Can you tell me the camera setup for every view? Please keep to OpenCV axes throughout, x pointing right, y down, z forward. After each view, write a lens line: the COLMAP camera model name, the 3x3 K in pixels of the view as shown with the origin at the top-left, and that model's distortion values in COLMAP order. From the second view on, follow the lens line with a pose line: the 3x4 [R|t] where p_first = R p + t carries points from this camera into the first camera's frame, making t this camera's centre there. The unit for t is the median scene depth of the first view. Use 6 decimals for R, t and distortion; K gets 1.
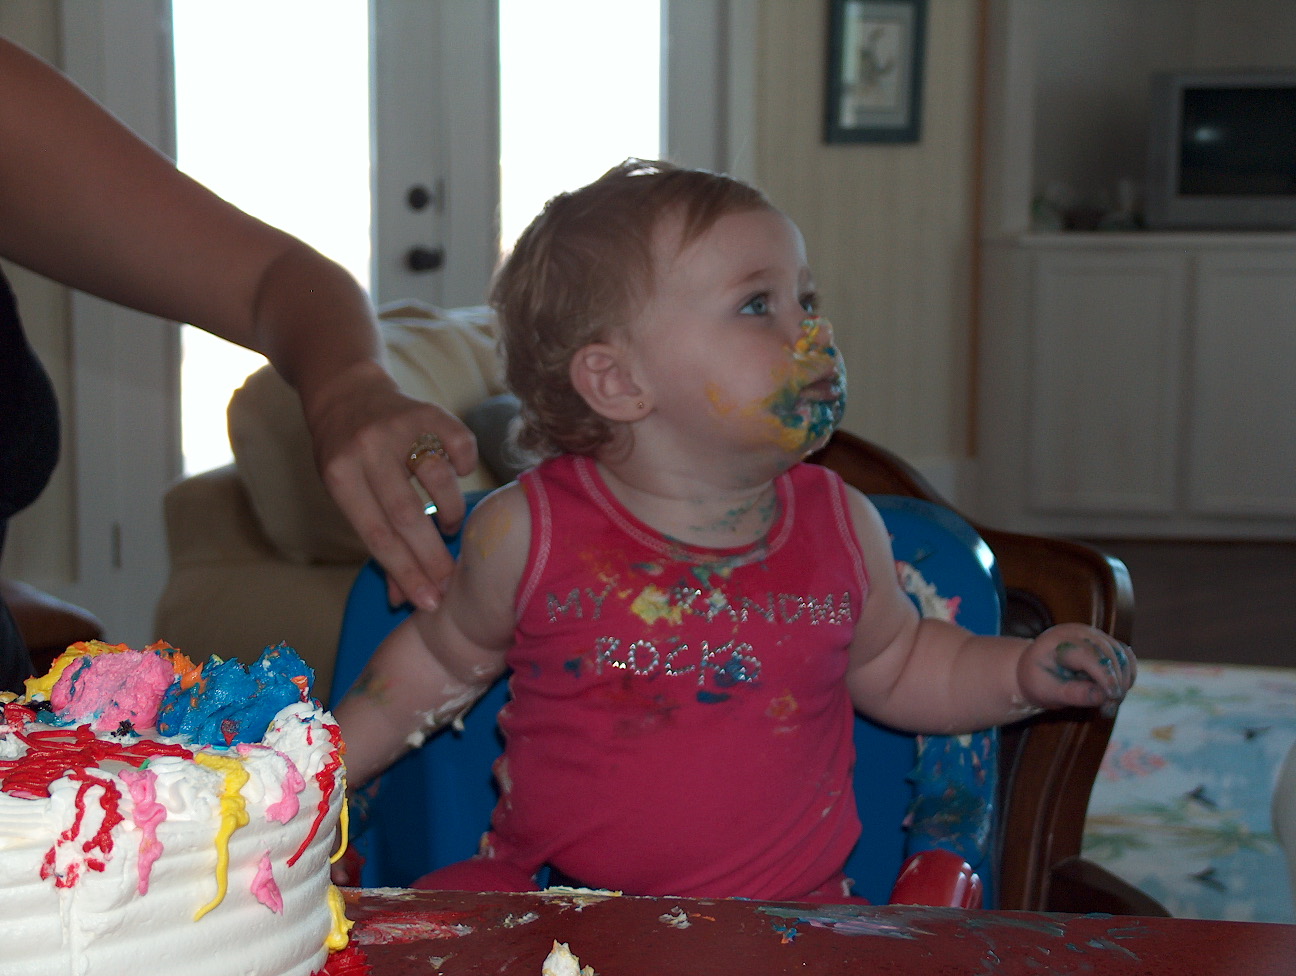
lens RADIAL K [[2678.1, 0, 644.2], [0, 2678.1, 483.9], [0, 0, 1]] dist [0.183267, 0.000000]
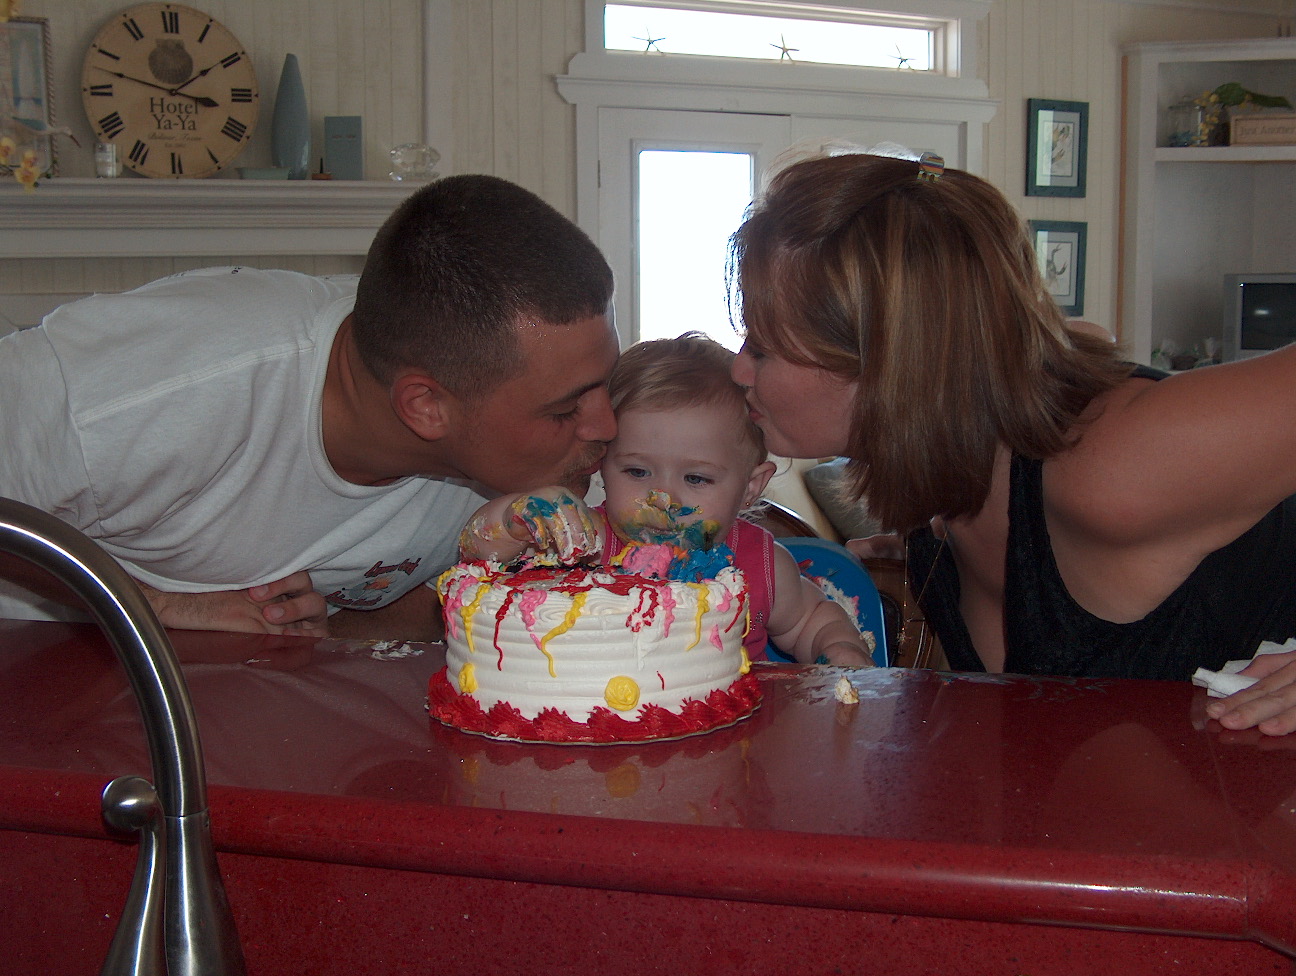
lens RADIAL K [[1682.3, 0, 645.1], [0, 1682.3, 483.7], [0, 0, 1]] dist [-0.094889, 0.000000]
pose [[0.986990, 0.010446, -0.160441, 0.029263], [-0.014625, 0.999583, -0.024888, 0.047542], [0.160114, 0.026911, 0.986732, -0.417478]]
